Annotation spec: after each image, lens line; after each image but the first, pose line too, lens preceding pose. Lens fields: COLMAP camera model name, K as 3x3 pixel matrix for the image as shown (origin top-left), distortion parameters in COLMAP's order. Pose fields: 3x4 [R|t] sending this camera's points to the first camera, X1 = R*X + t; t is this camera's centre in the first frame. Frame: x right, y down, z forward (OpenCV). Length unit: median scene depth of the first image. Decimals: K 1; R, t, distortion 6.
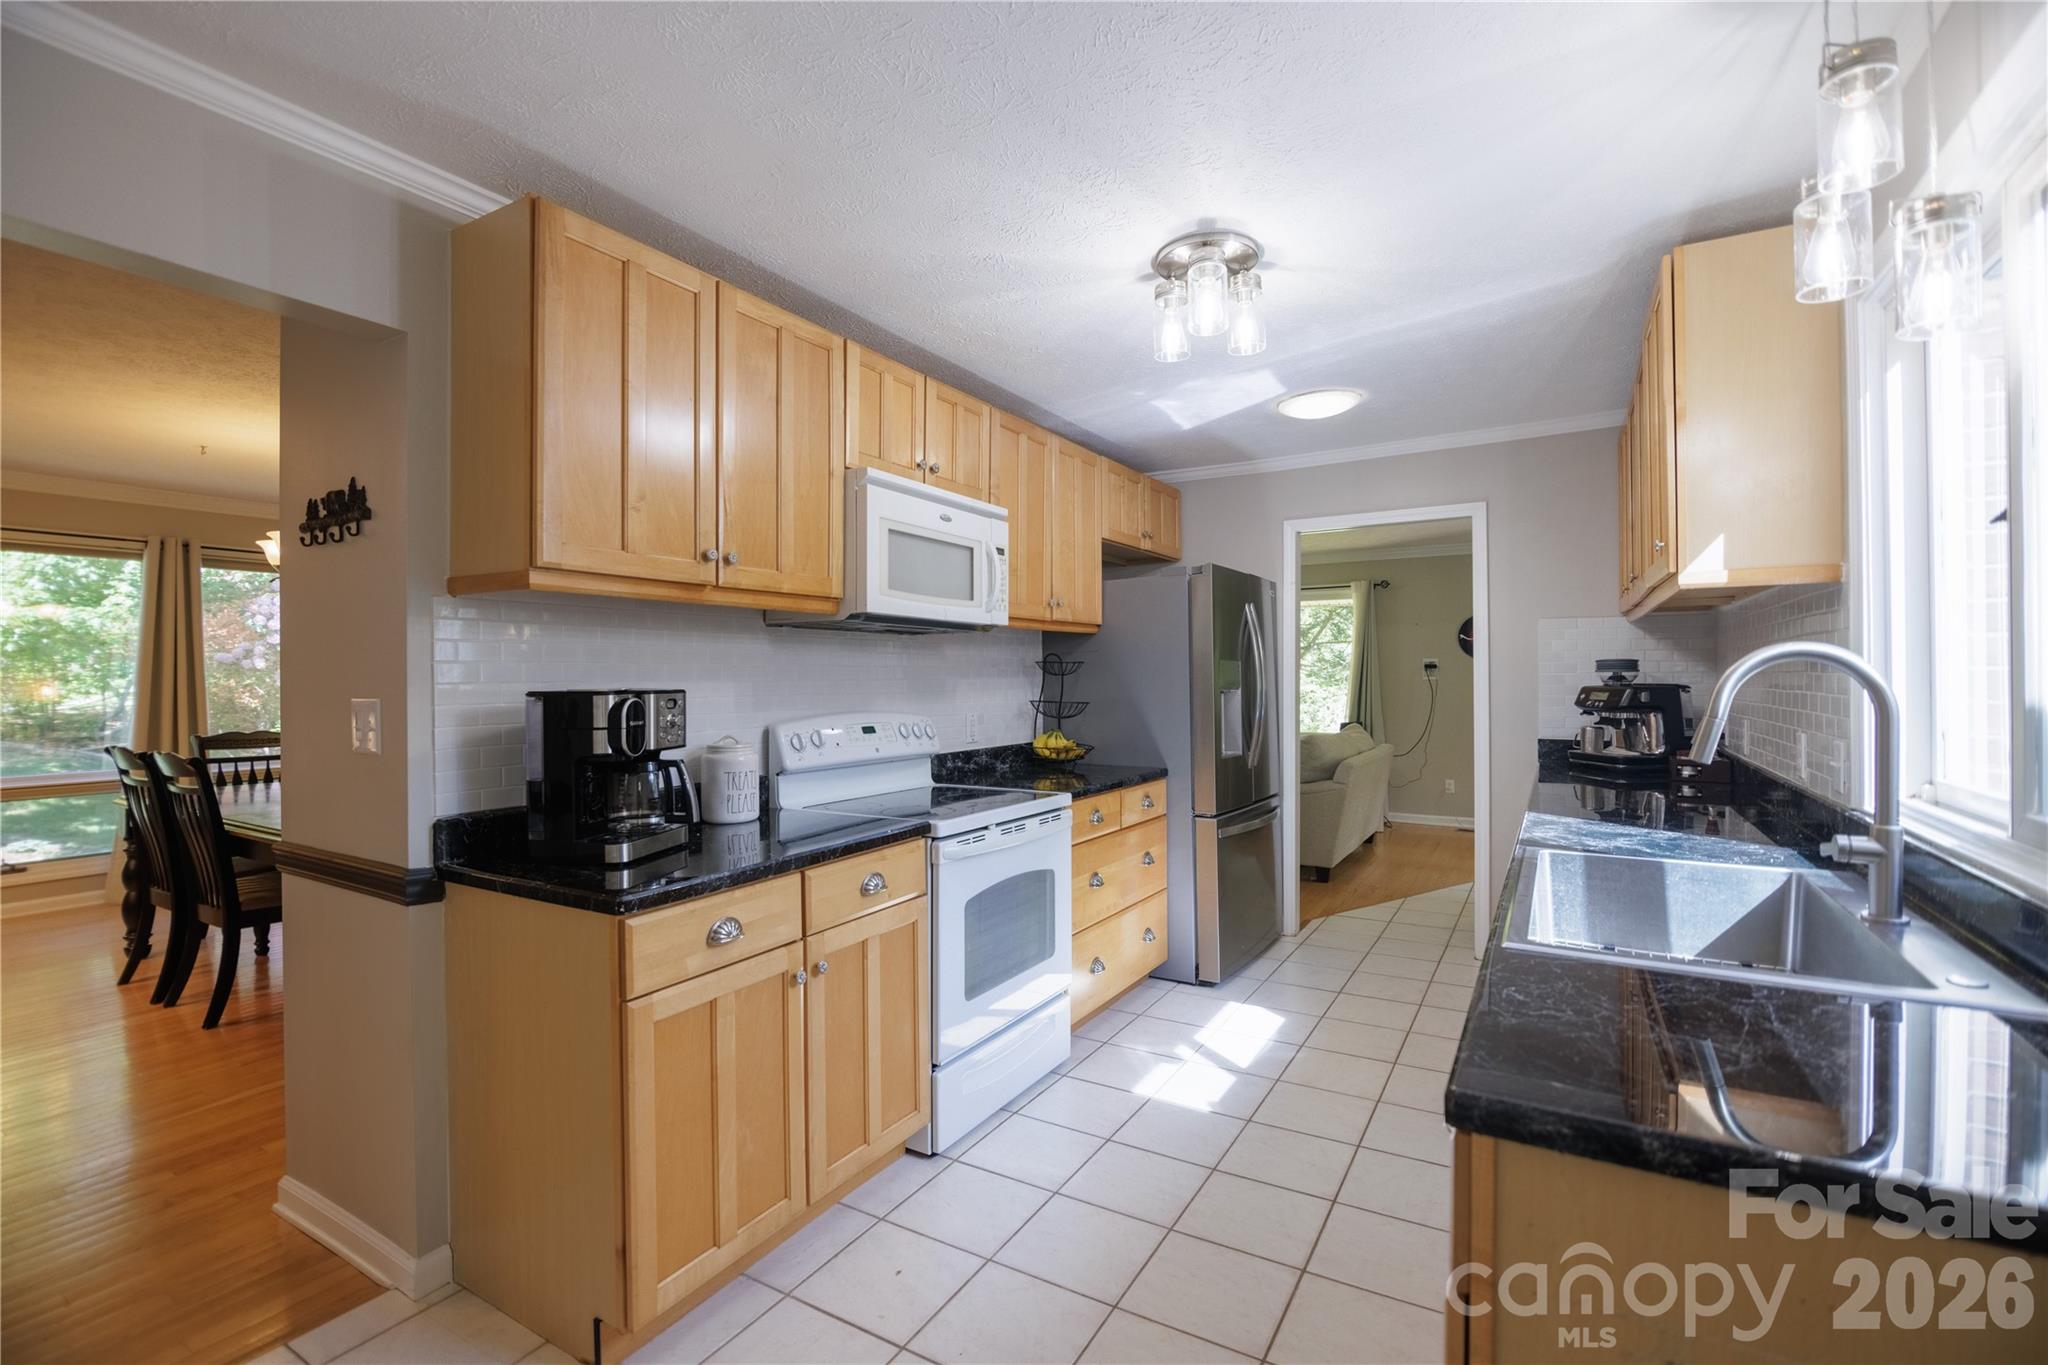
lens RADIAL K [[912.4, 0, 1020.6], [0, 912.4, 672.8], [0, 0, 1]] dist [-0.011785, -0.002719]
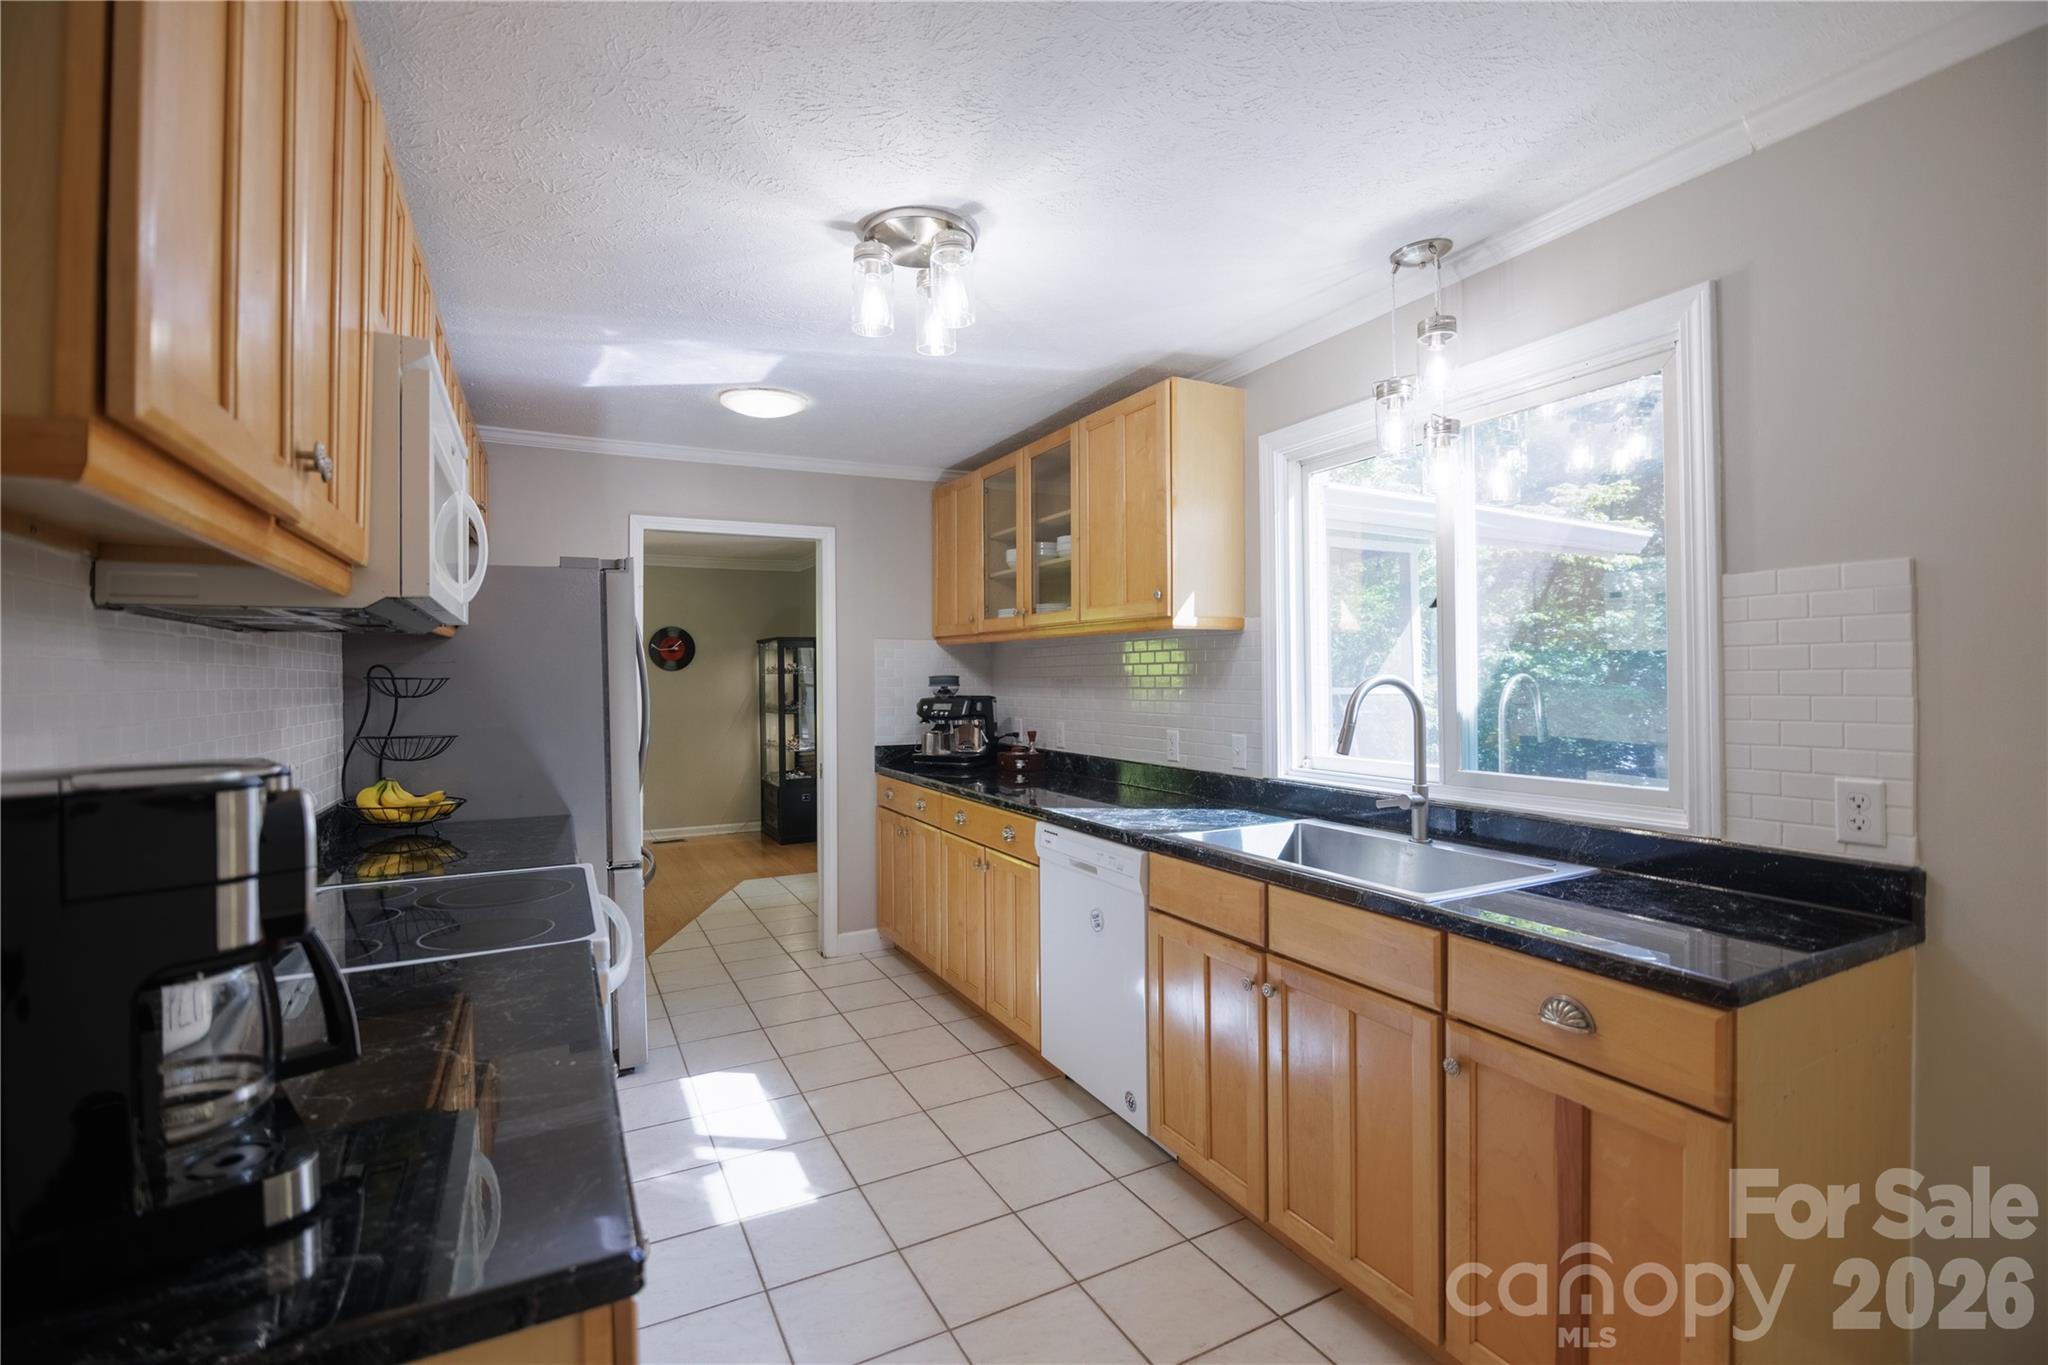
lens RADIAL K [[912.4, 0, 1032.1], [0, 912.4, 675.2], [0, 0, 1]] dist [-0.011785, -0.002719]
pose [[0.517342, 0.000715, 0.855779, -0.397877], [0.002040, 0.999996, -0.002069, -0.015982], [-0.855777, 0.002816, 0.517338, 0.343071]]
